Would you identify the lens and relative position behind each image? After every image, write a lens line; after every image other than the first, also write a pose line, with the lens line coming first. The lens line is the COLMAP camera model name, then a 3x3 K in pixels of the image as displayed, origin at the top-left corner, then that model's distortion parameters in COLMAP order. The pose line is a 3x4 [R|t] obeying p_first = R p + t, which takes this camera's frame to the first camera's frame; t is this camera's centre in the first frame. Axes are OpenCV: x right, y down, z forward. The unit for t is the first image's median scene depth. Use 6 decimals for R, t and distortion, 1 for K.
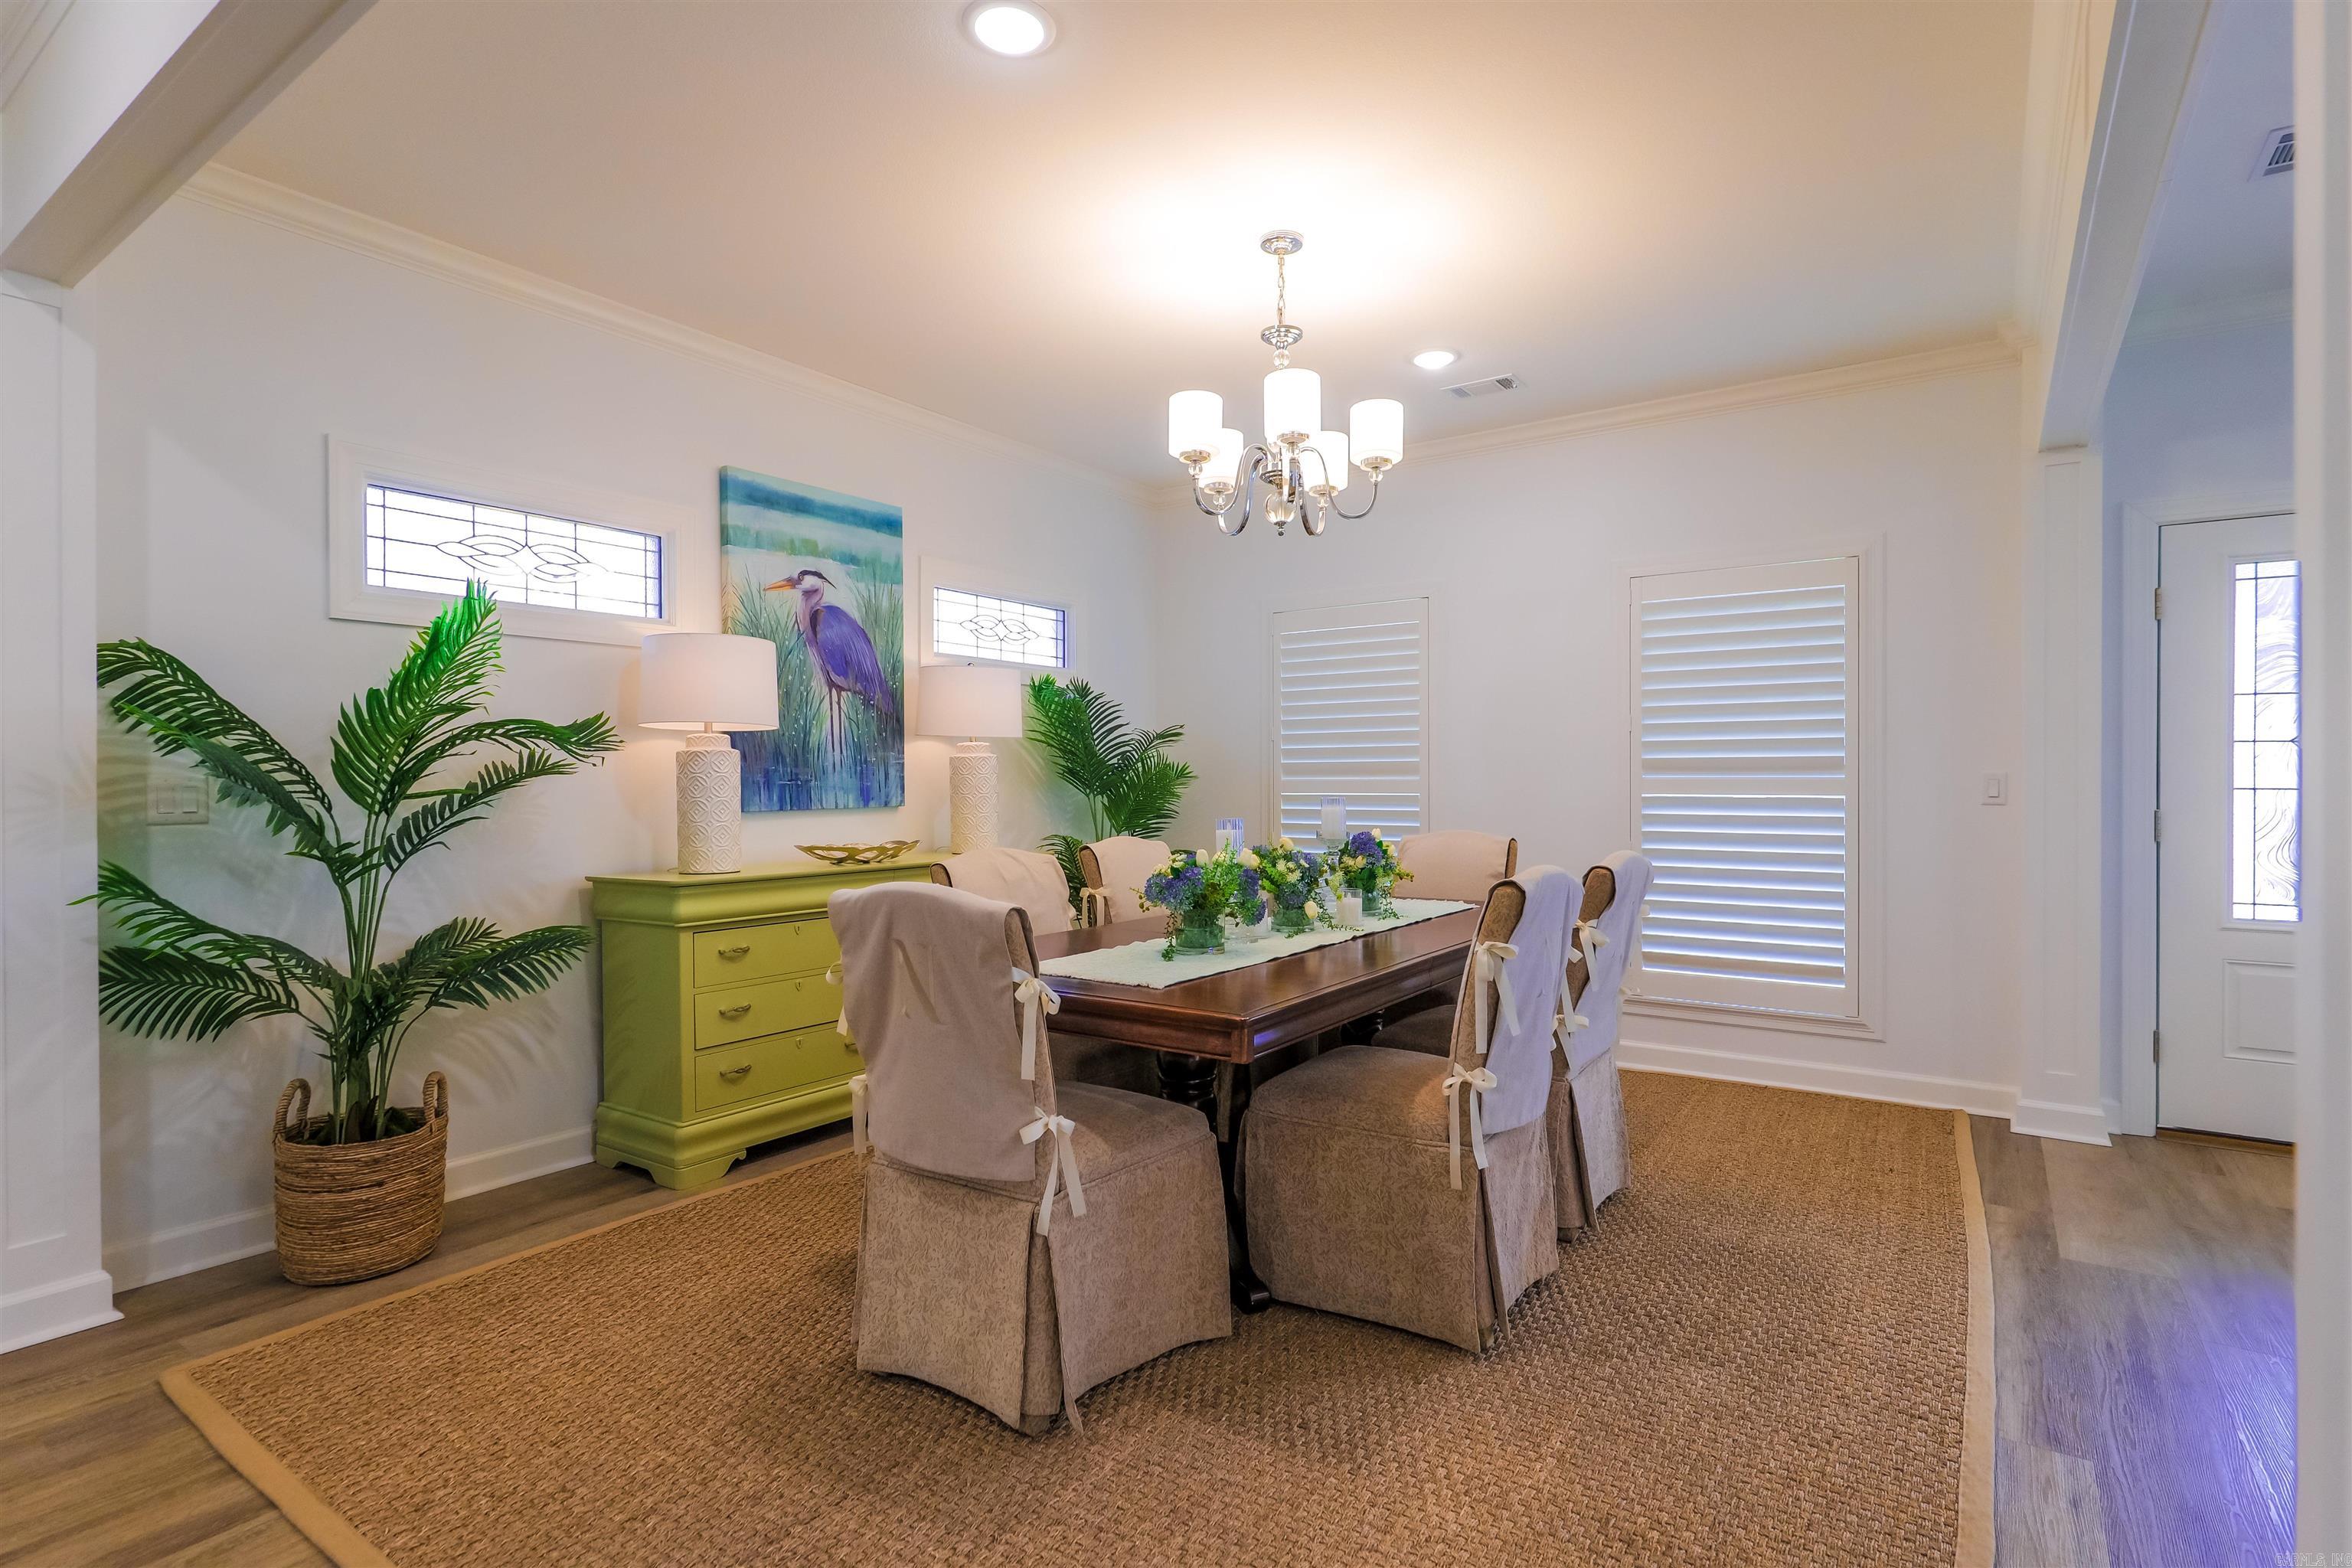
lens RADIAL K [[1159.6, 0, 1168.1], [0, 1159.6, 779.8], [0, 0, 1]] dist [-0.007547, 0.002284]
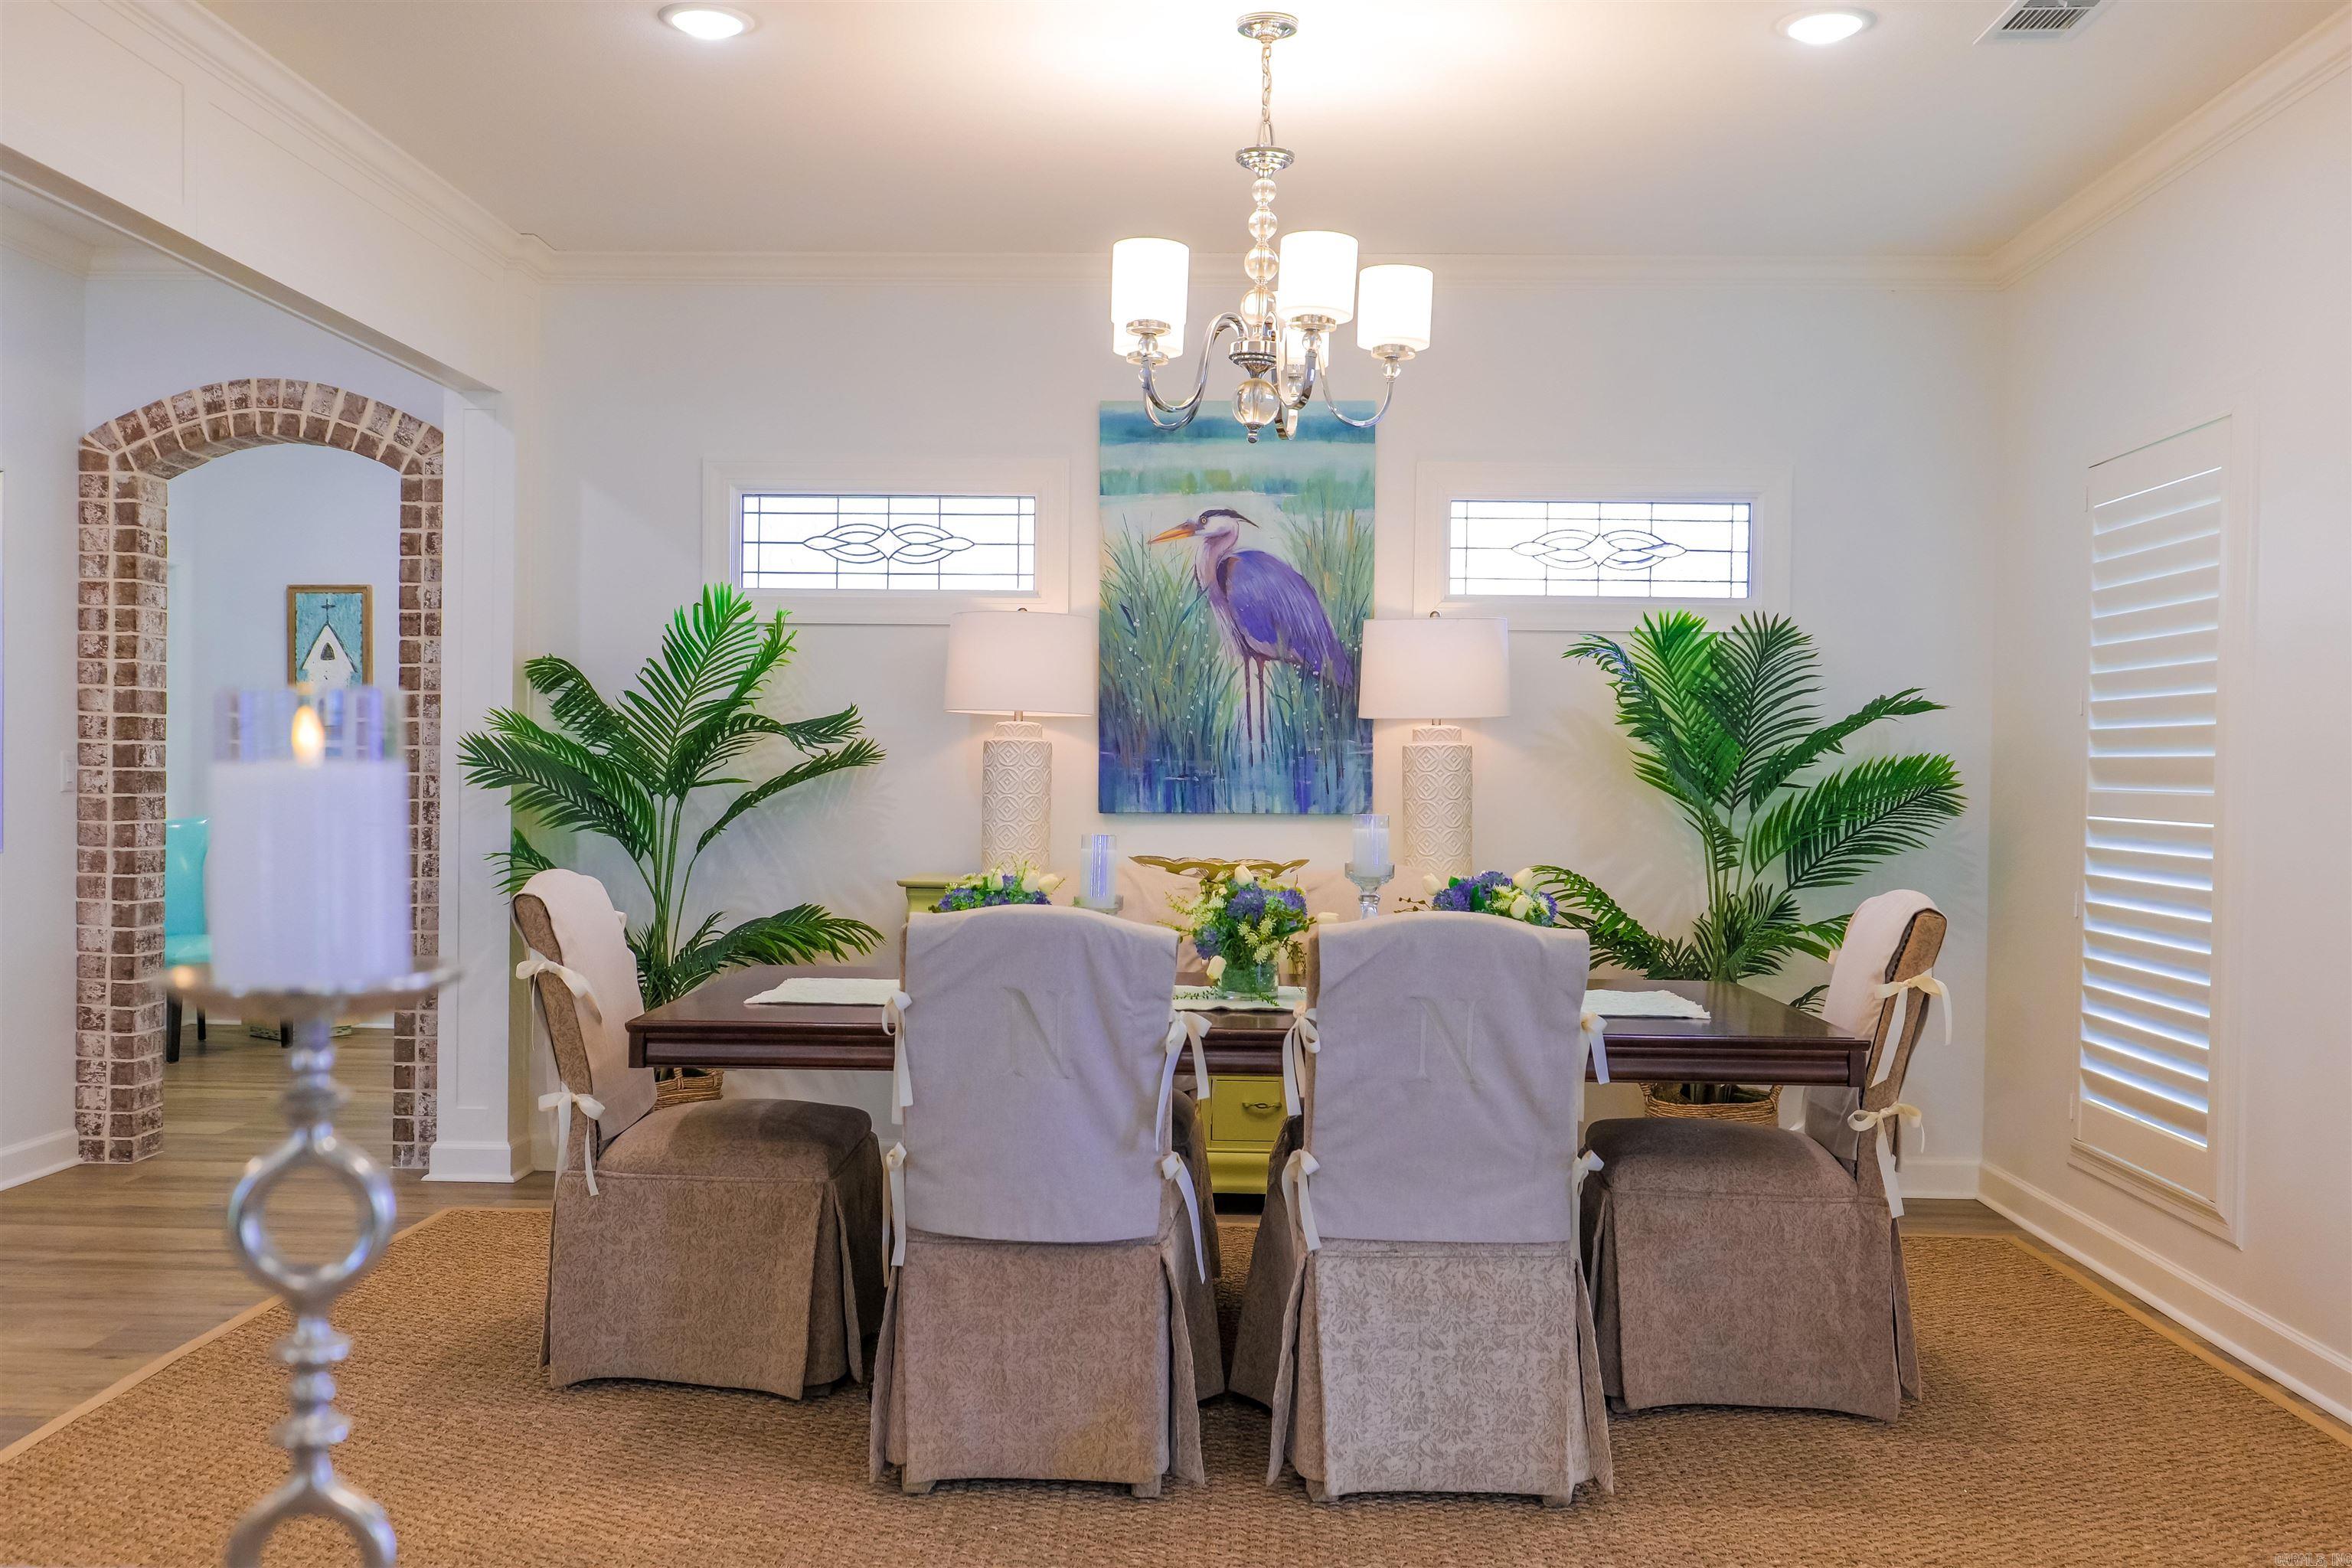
lens RADIAL K [[2129.8, 0, 1160.8], [0, 2129.8, 792.0], [0, 0, 1]] dist [0.020818, 0.002811]
pose [[0.544215, 0.023150, -0.838626, 0.879977], [-0.013867, 0.999731, 0.018599, -0.015077], [0.838831, 0.001507, 0.544389, 0.178329]]
